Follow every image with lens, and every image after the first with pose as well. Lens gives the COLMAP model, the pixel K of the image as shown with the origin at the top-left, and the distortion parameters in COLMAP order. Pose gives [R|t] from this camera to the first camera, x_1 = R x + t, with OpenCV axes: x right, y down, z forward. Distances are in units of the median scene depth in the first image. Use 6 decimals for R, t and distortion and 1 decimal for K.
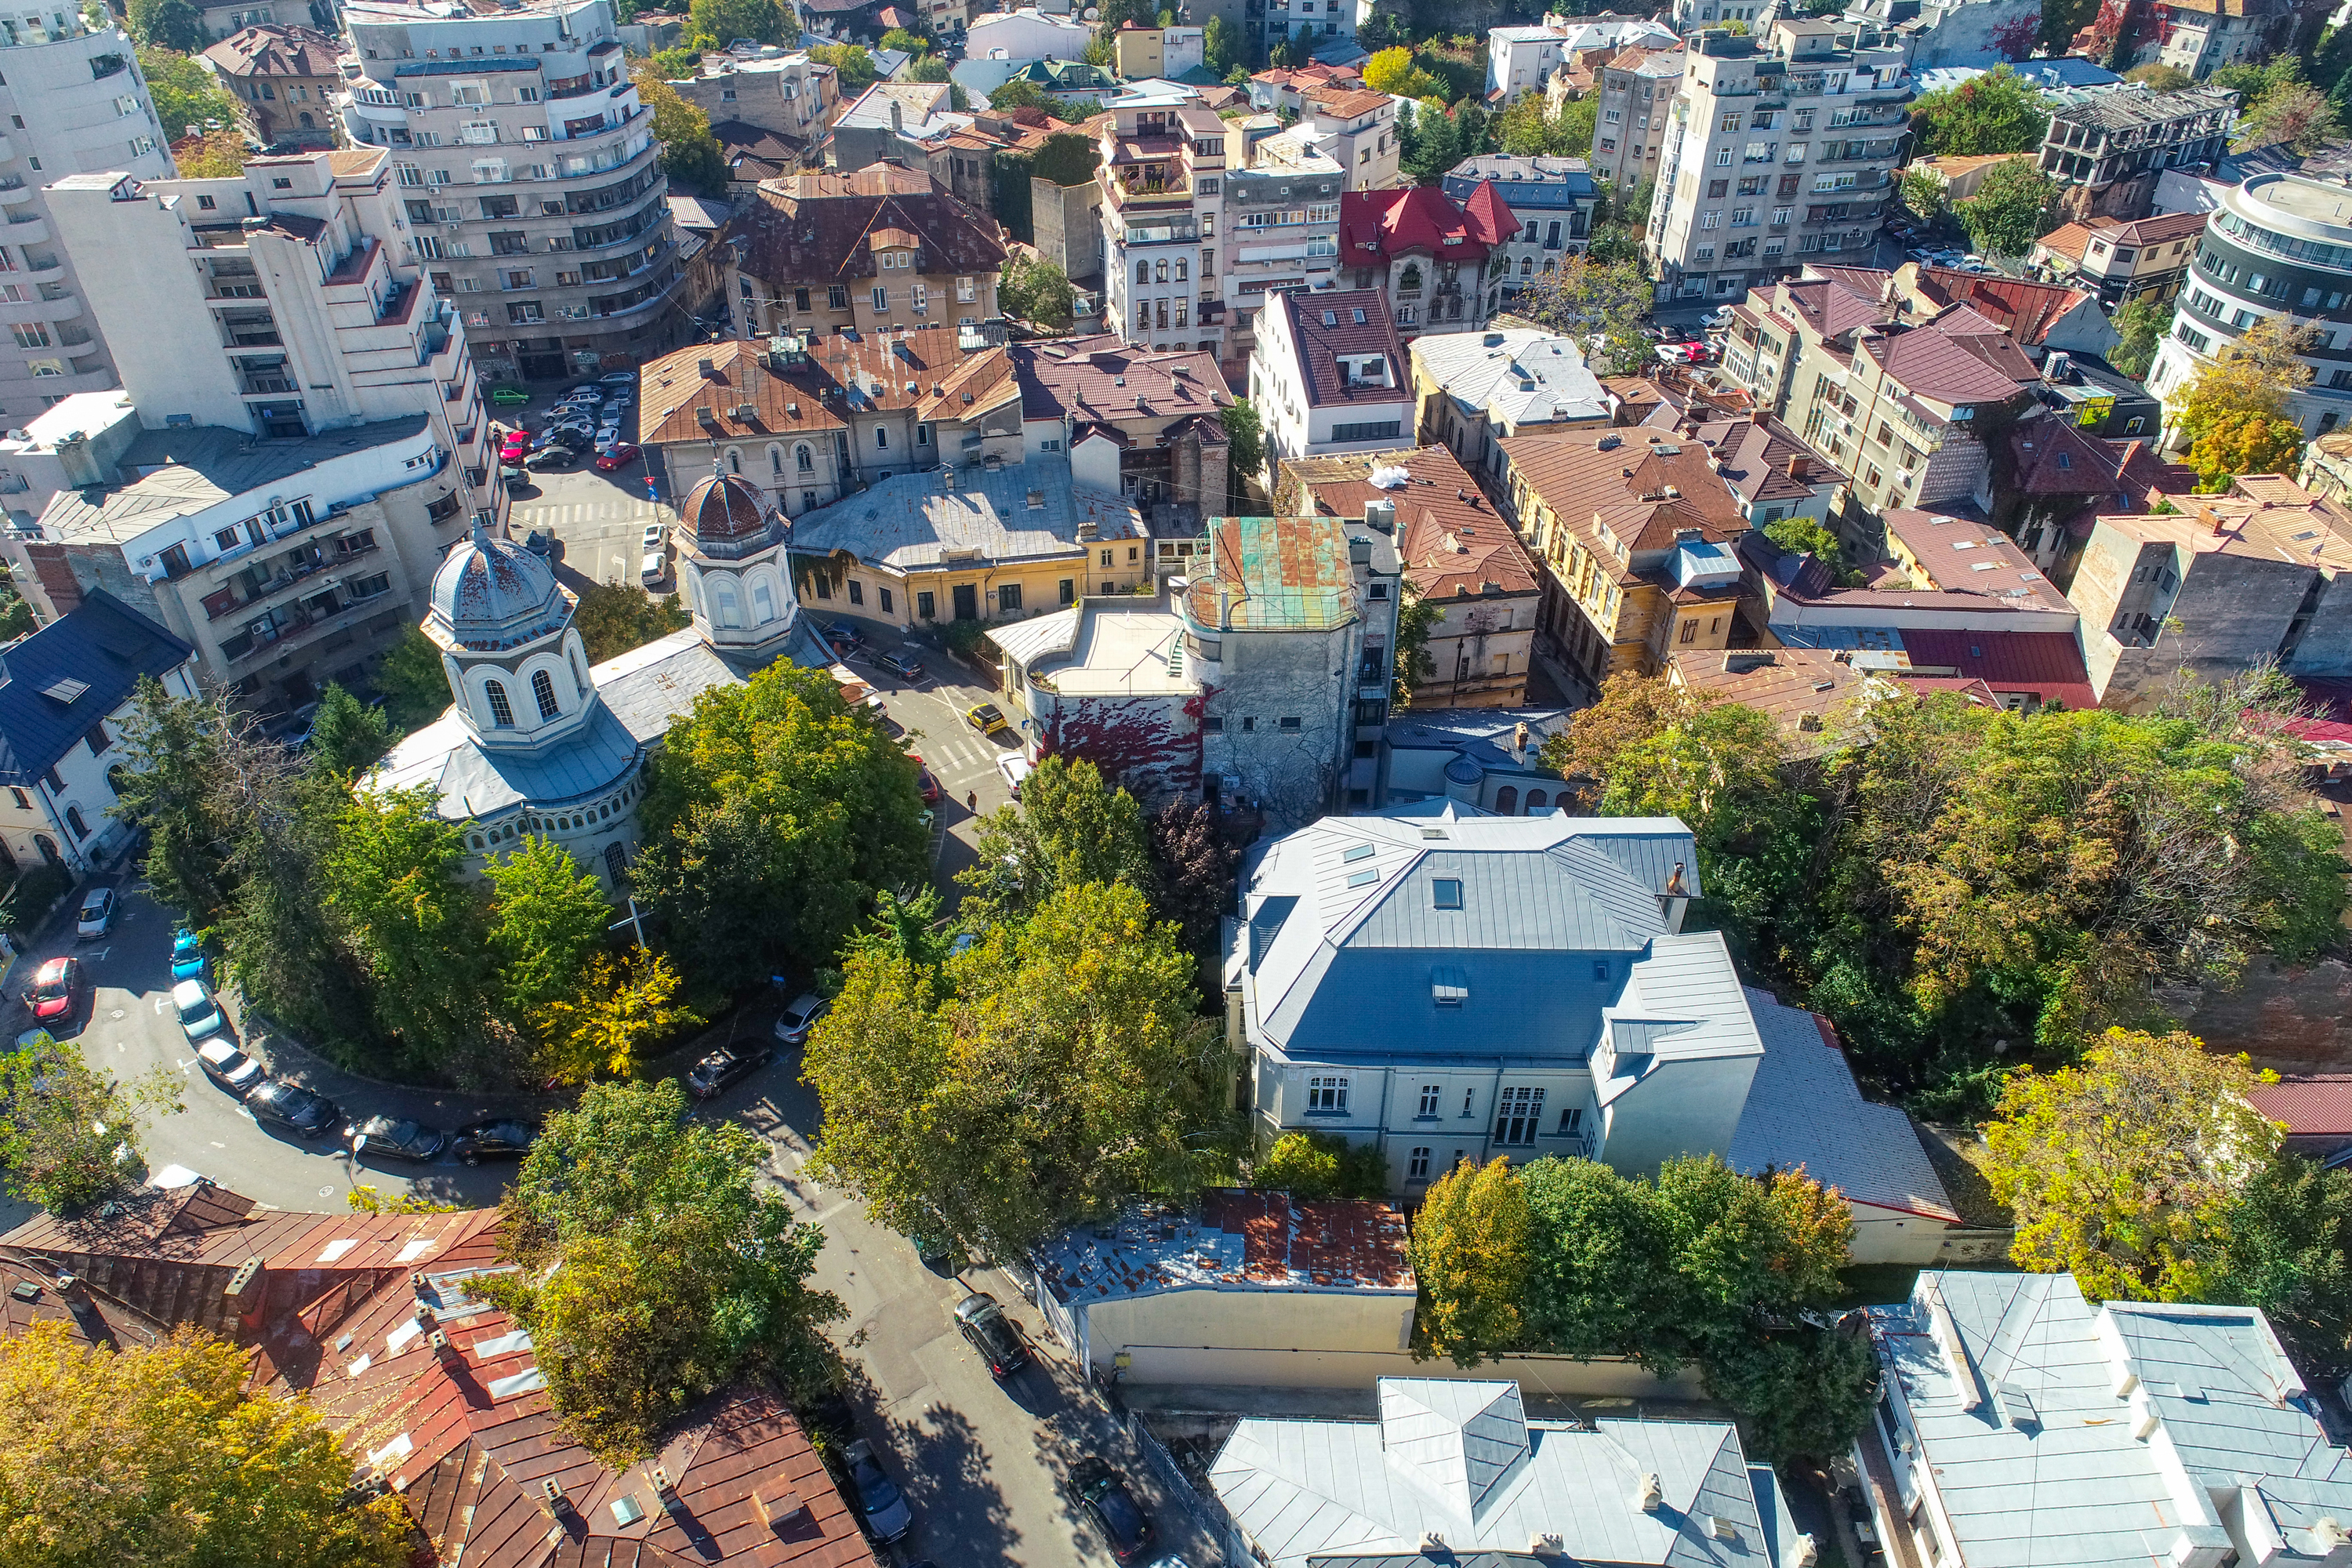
lens RADIAL K [[1570.0, 0, 1170.9], [0, 1570.0, 787.3], [0, 0, 1]] dist [-0.004493, -0.002642]
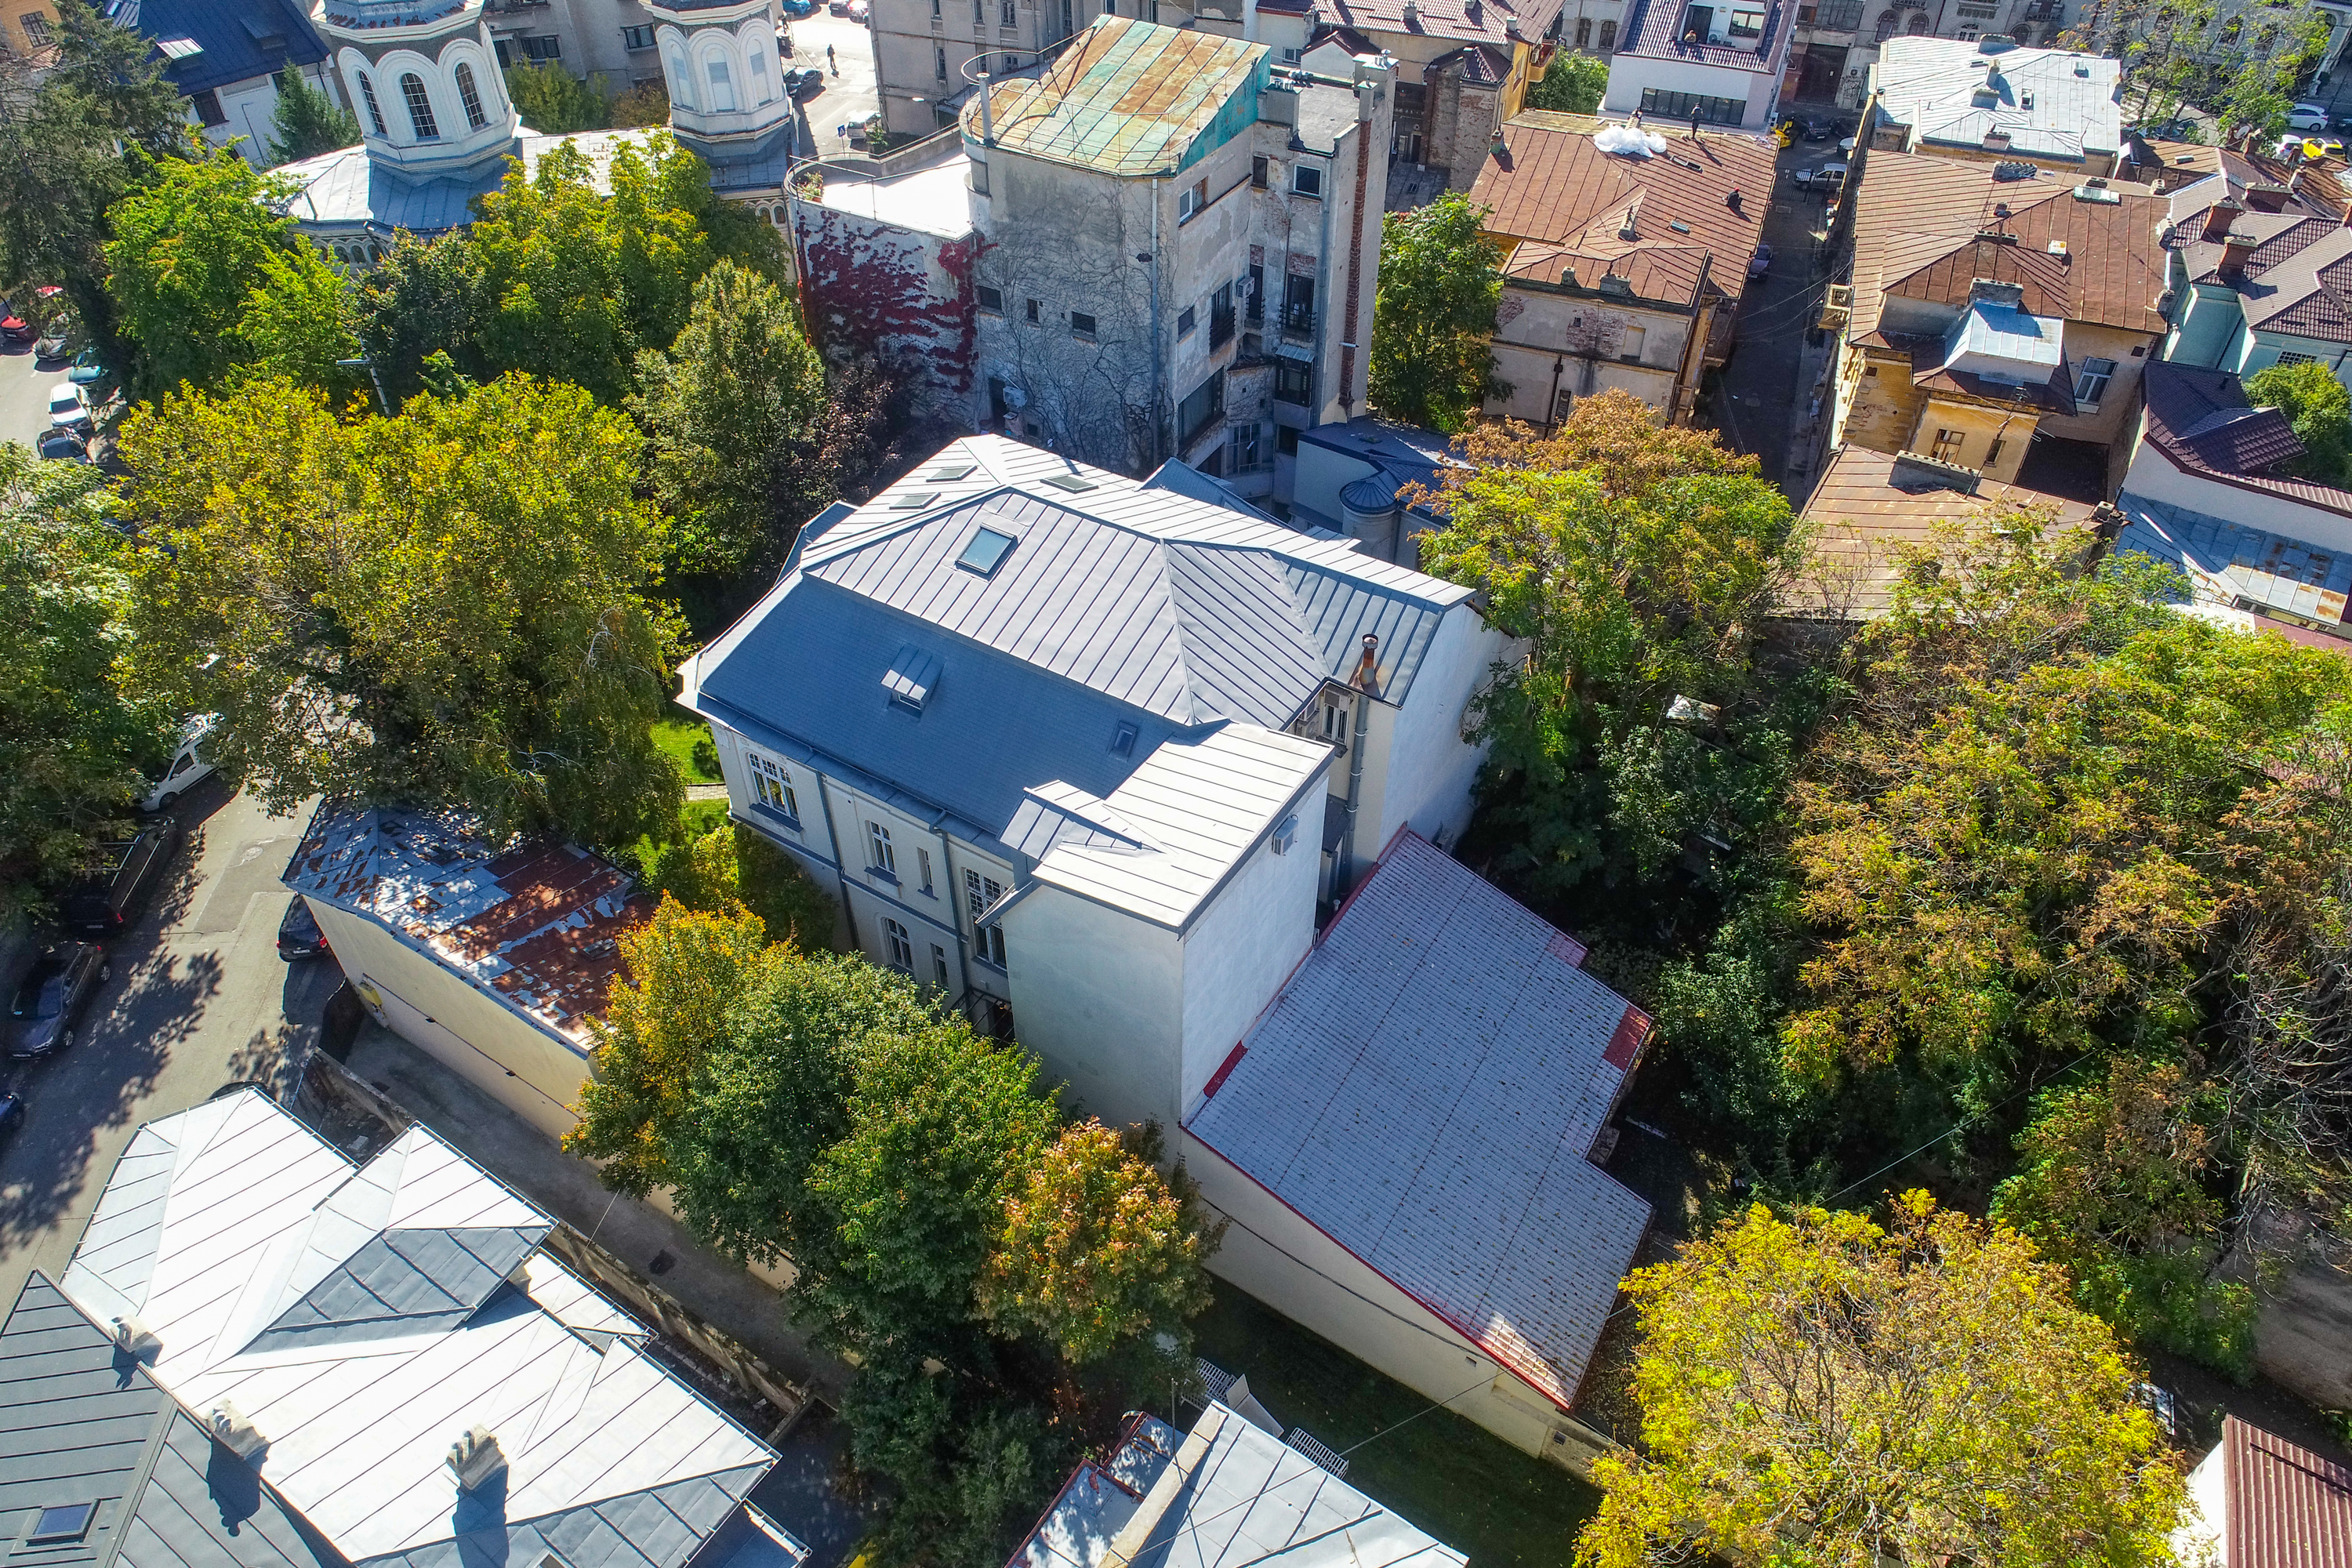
lens RADIAL K [[1570.0, 0, 1170.9], [0, 1570.0, 787.3], [0, 0, 1]] dist [-0.004493, -0.002642]
pose [[0.854199, 0.349538, -0.384925, 0.425783], [-0.312330, 0.936812, 0.157586, 0.027743], [0.415684, -0.014386, 0.909395, 0.372460]]
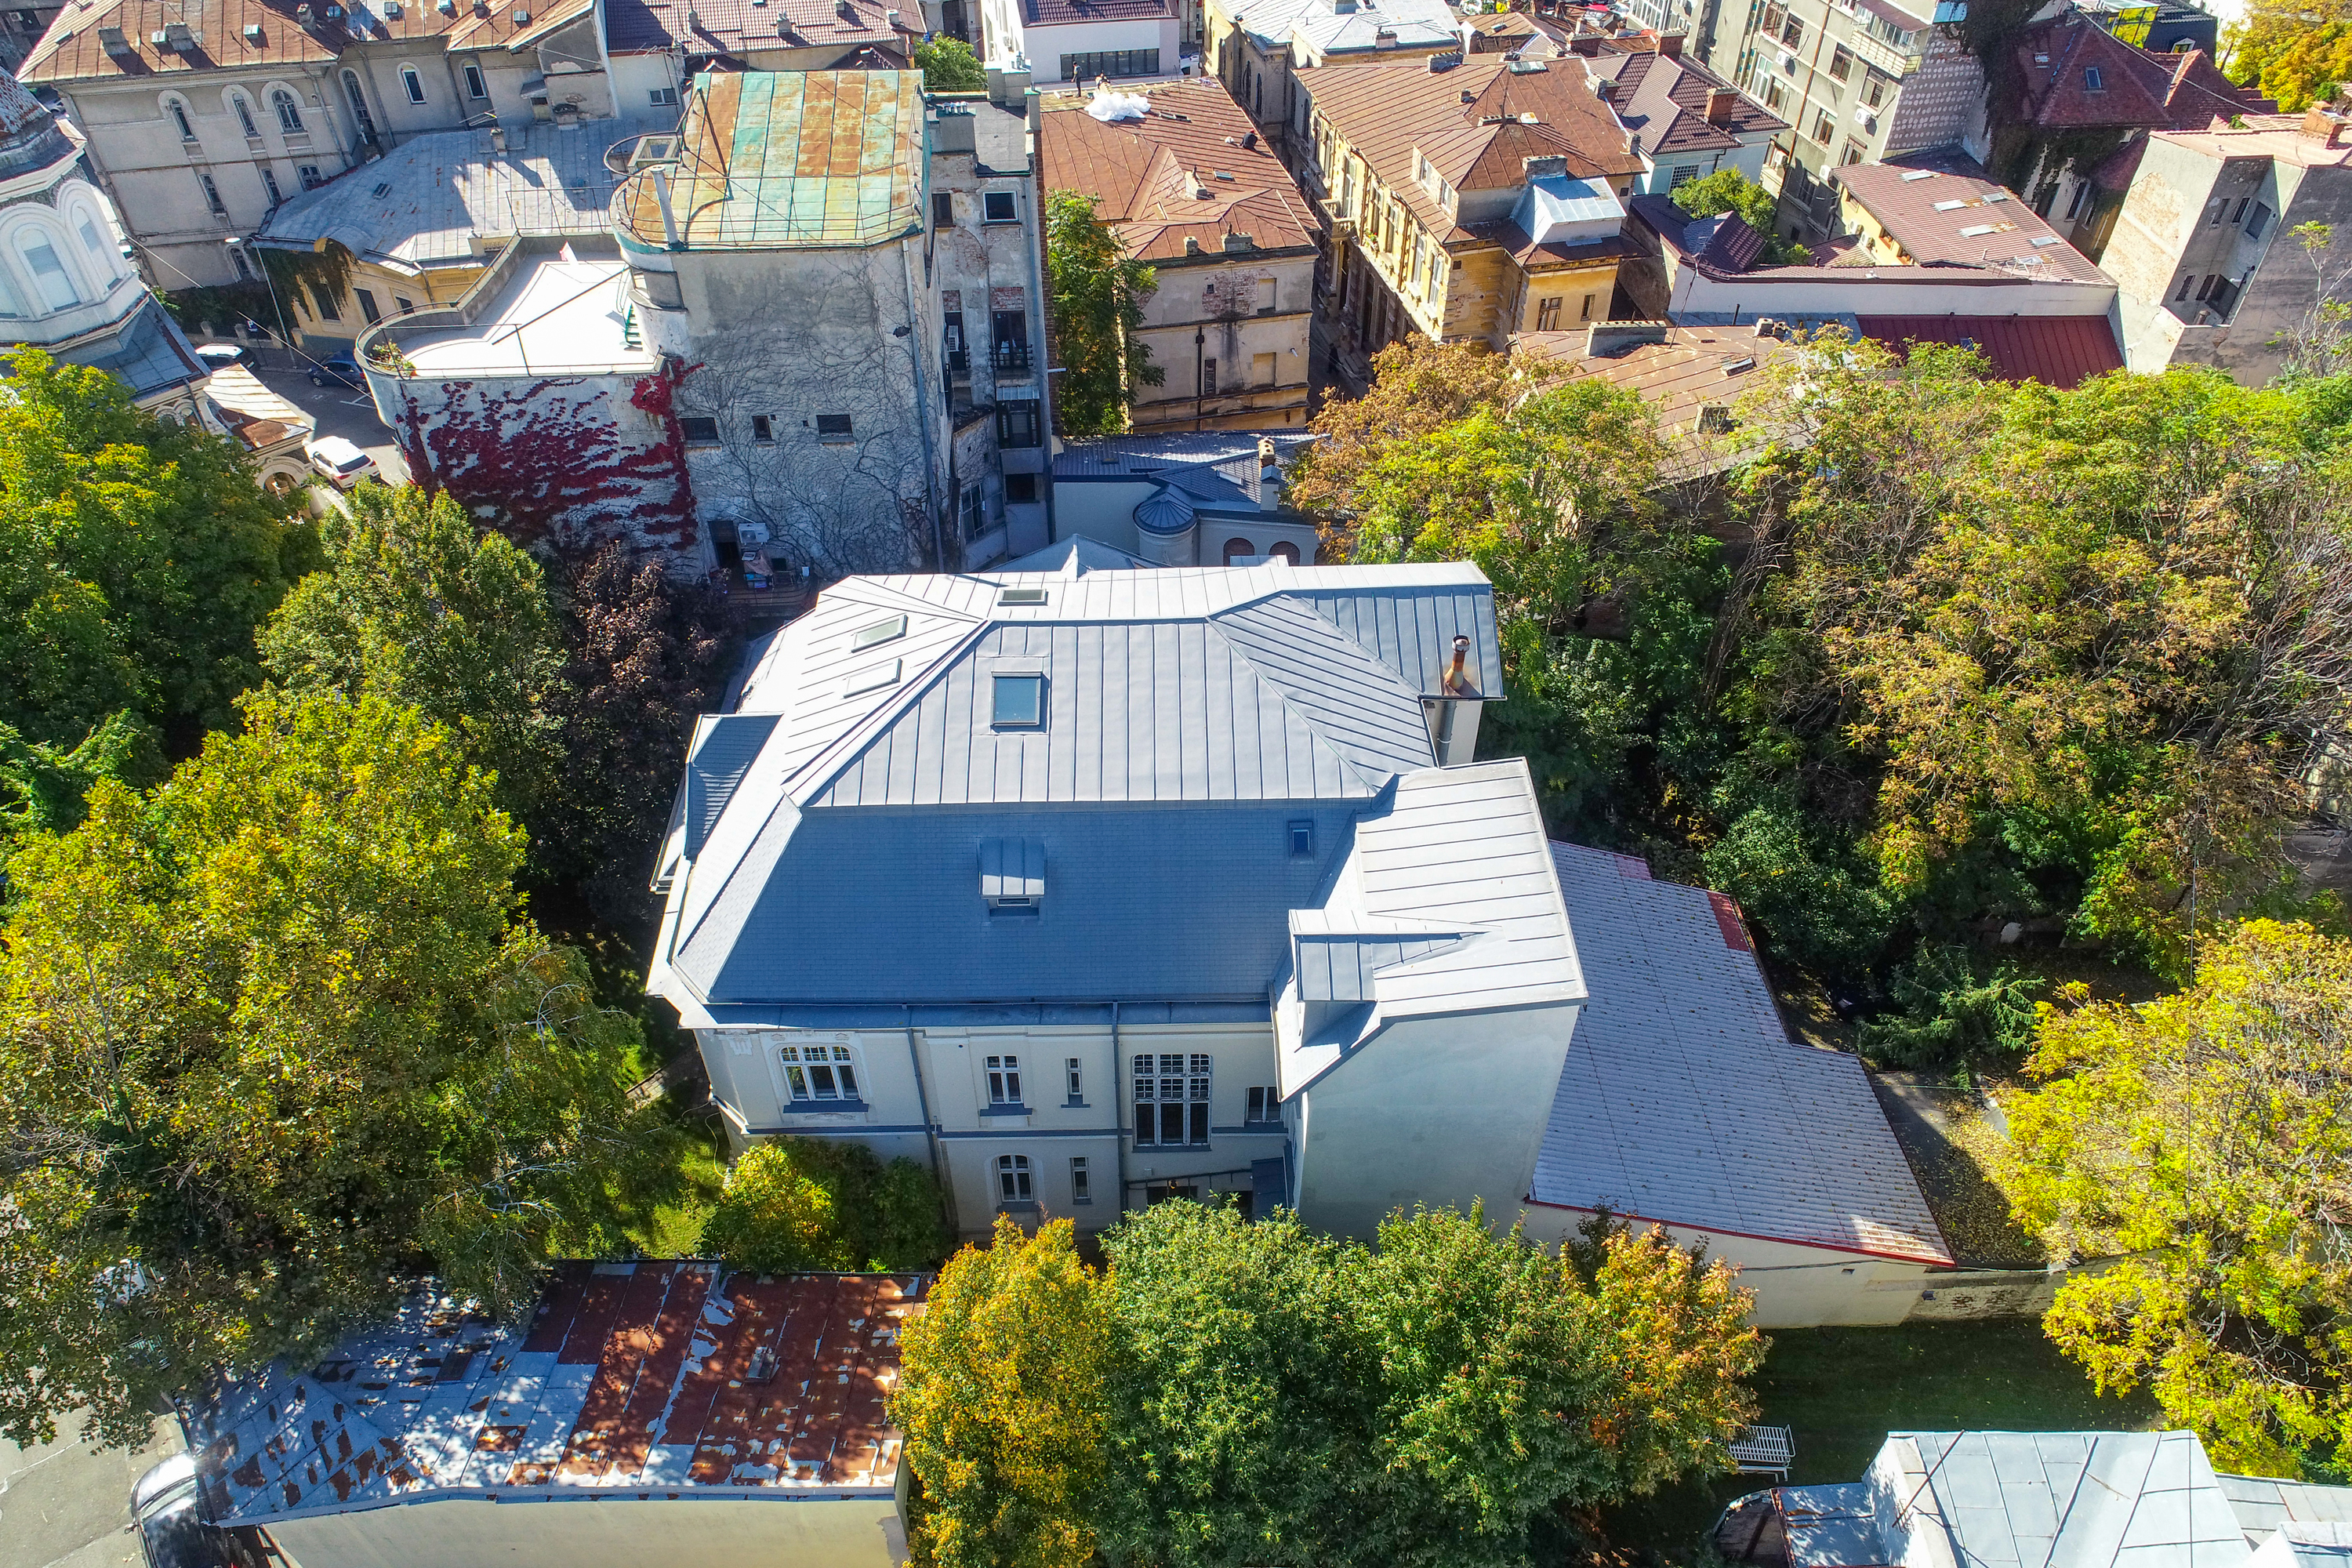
lens RADIAL K [[1570.0, 0, 1170.9], [0, 1570.0, 787.3], [0, 0, 1]] dist [-0.004493, -0.002642]
pose [[0.999249, -0.026963, 0.027831, 0.174468], [0.024149, 0.995000, 0.096916, 0.038195], [-0.030305, -0.096171, 0.994903, 0.383217]]
